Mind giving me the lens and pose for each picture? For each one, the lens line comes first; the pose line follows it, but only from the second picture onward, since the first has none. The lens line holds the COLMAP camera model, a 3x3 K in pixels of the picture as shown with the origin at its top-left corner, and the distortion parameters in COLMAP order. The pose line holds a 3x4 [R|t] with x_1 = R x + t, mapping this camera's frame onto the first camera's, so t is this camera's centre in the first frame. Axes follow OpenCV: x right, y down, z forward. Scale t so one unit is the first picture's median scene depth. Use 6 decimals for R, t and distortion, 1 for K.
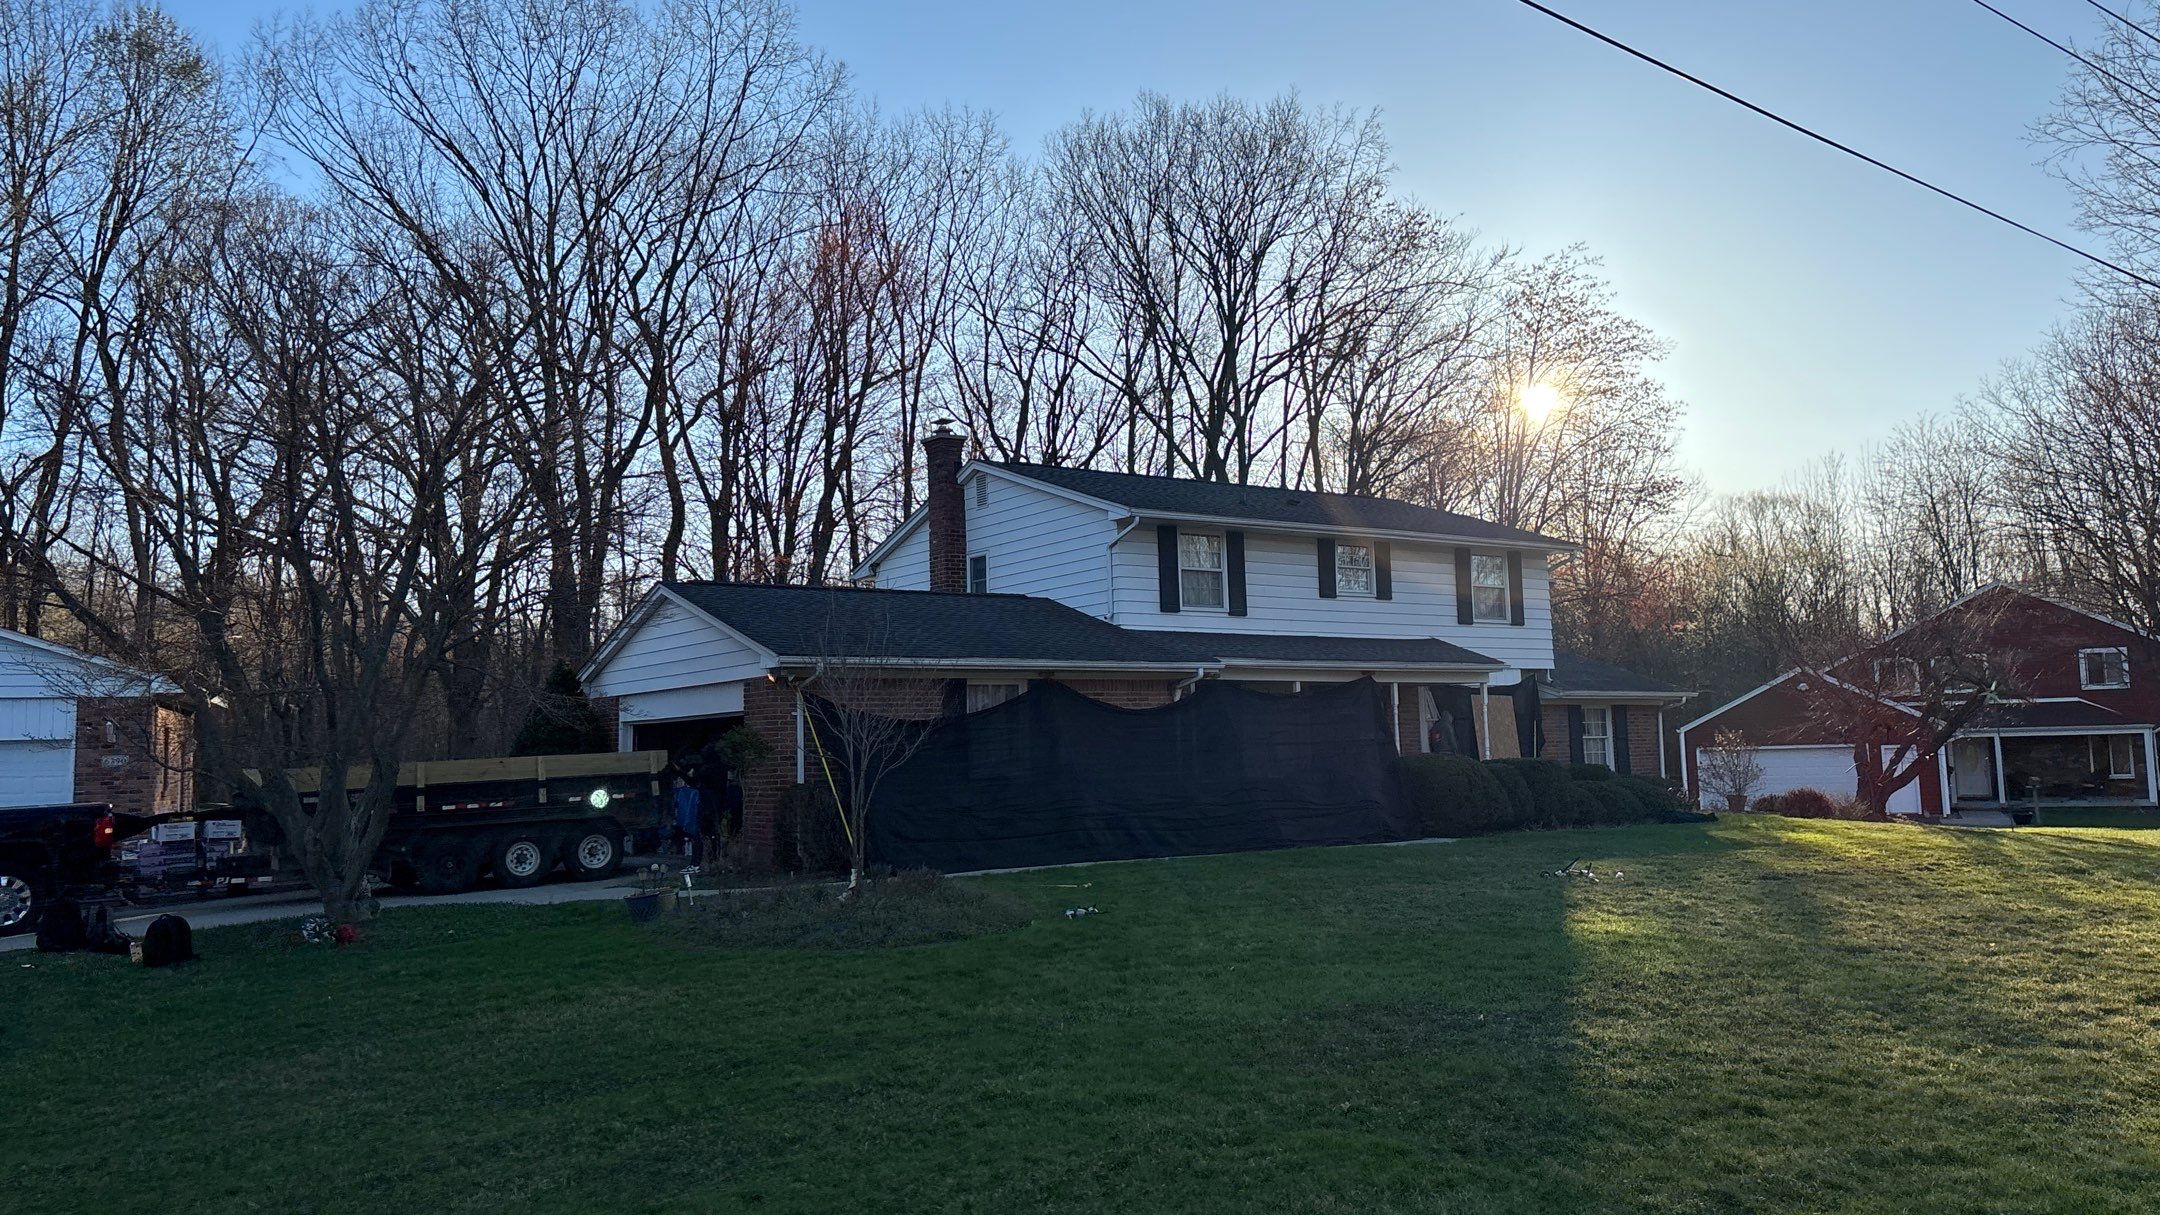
lens RADIAL K [[1608.5, 0, 1065.2], [0, 1608.5, 604.7], [0, 0, 1]] dist [0.066077, 0.001287]
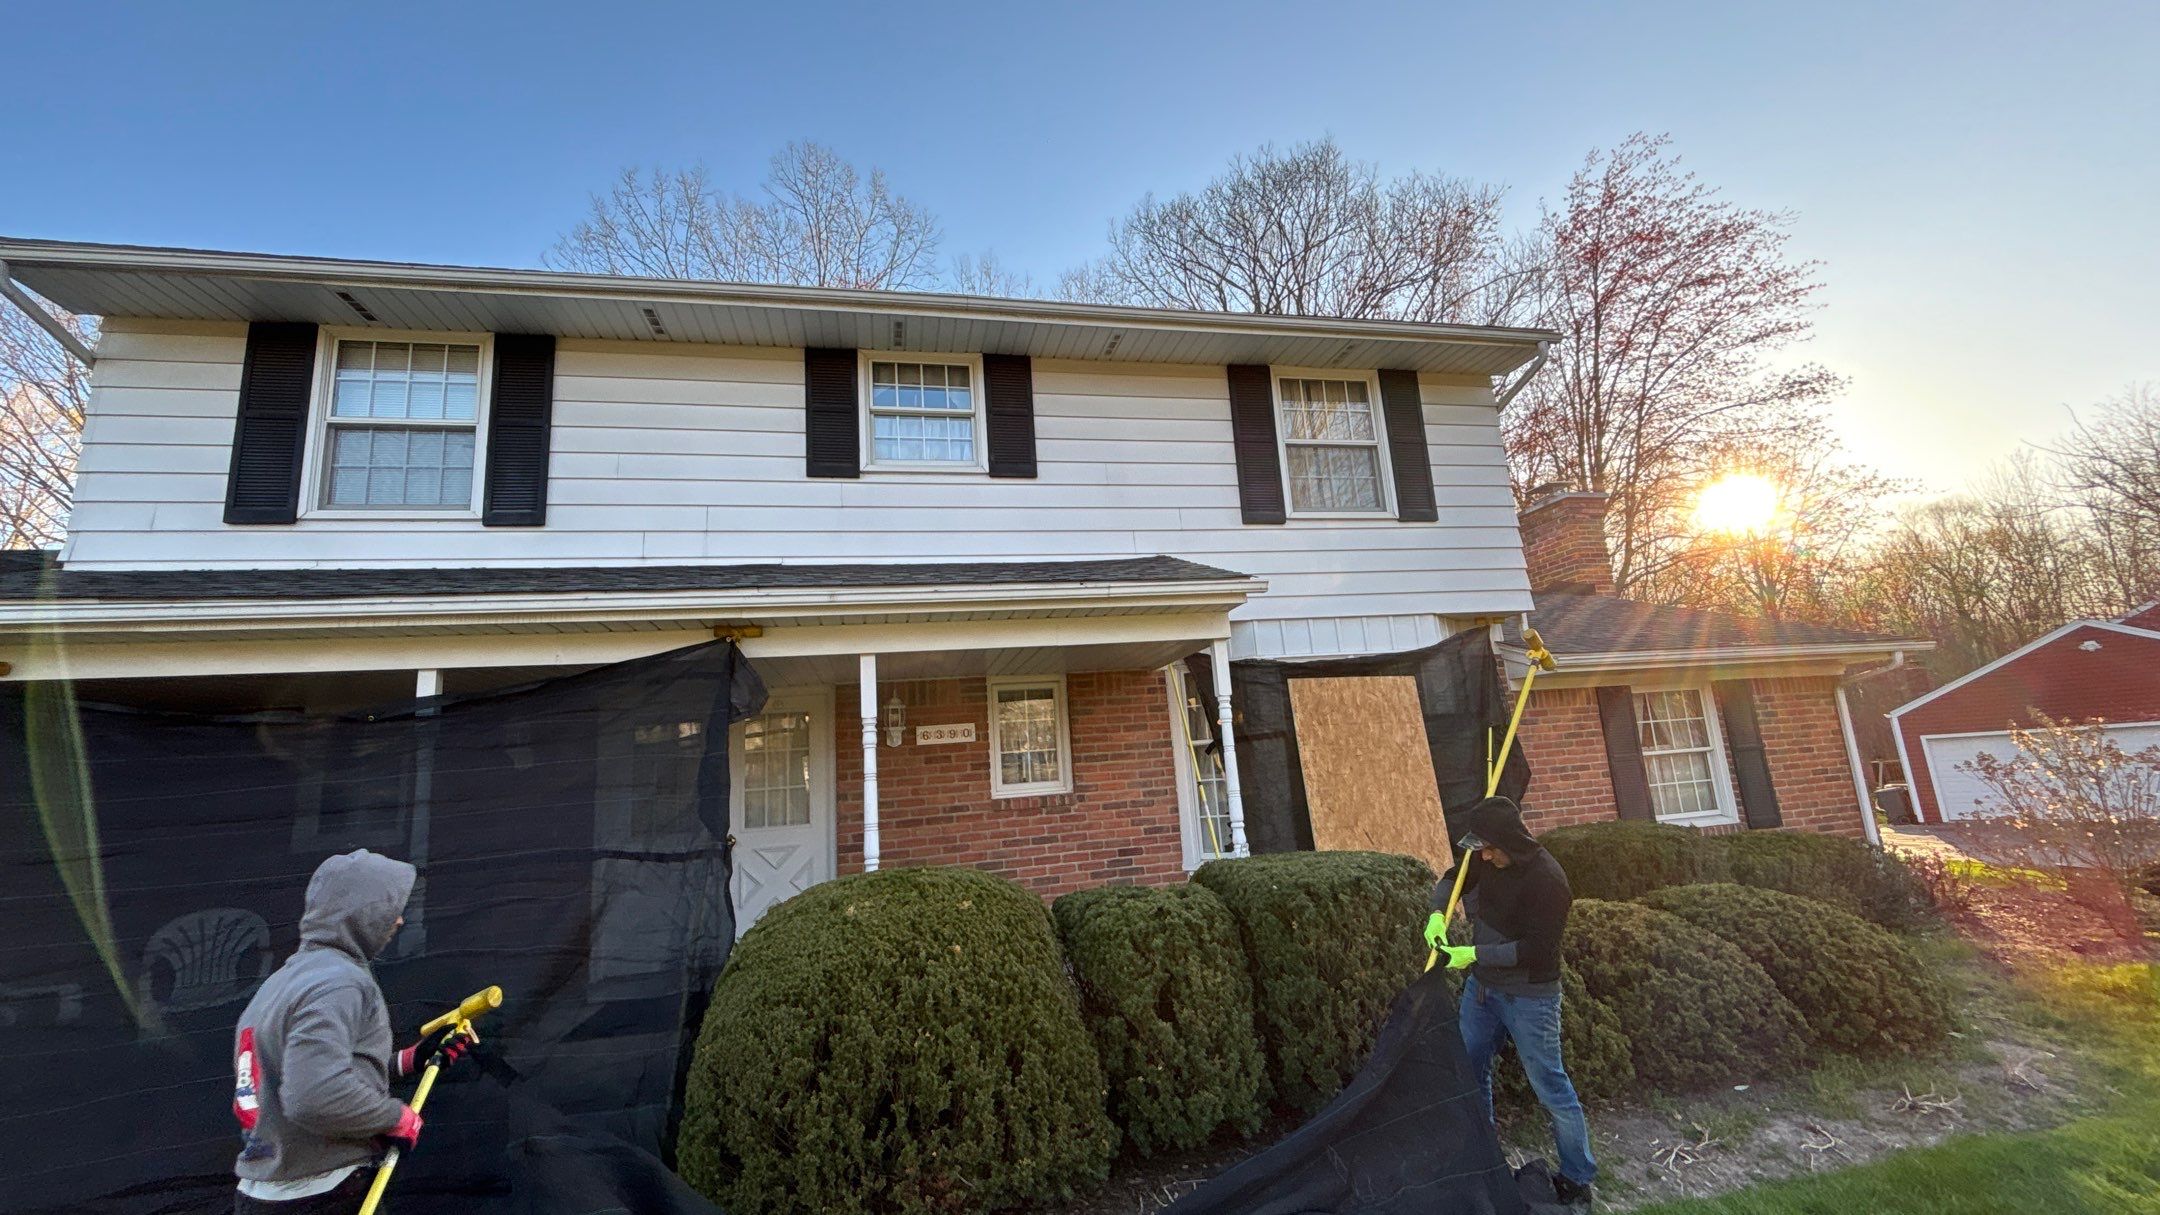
lens RADIAL K [[870.0, 0, 1084.0], [0, 870.0, 600.7], [0, 0, 1]] dist [0.000921, 0.001041]
pose [[0.926903, -0.115115, -0.357212, 0.304948], [0.083255, 0.991152, -0.103376, 0.058320], [0.365951, 0.066080, 0.928285, 0.813076]]
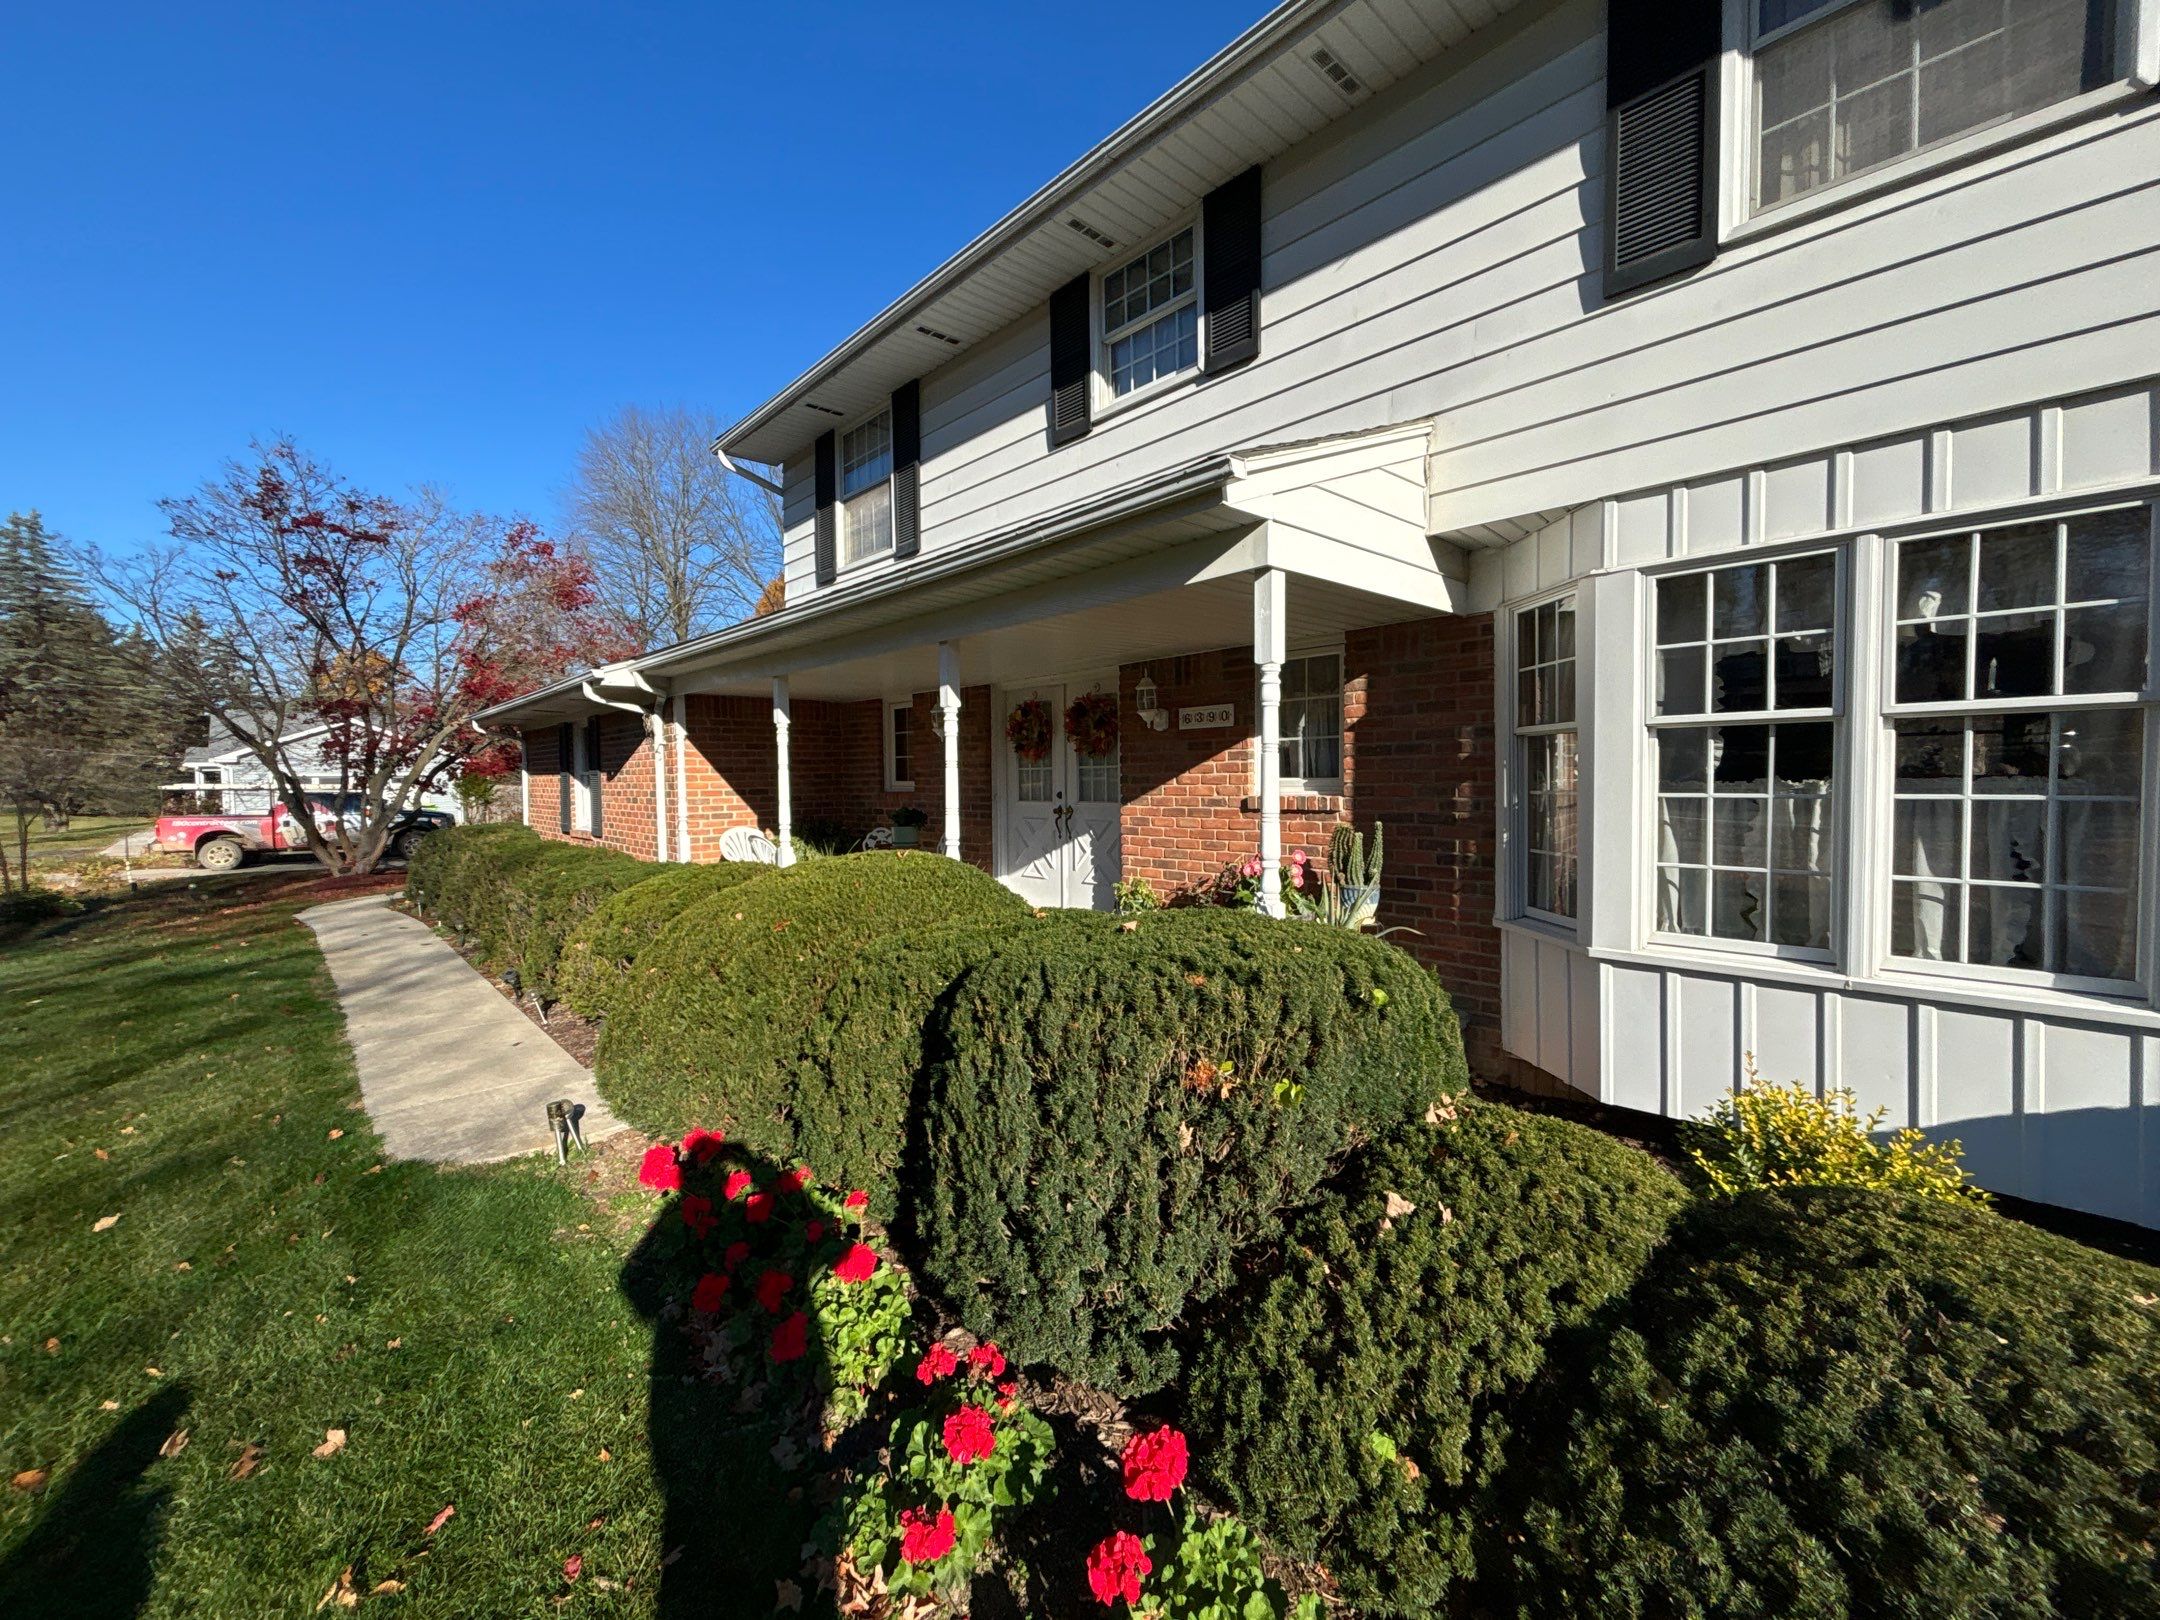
lens RADIAL K [[853.8, 0, 1097.8], [0, 853.8, 809.2], [0, 0, 1]] dist [0.000713, 0.000546]
pose [[0.167475, 0.056728, -0.984243, 0.376449], [0.097009, 0.992550, 0.073714, 0.071139], [0.981092, -0.107825, 0.160724, 0.964341]]
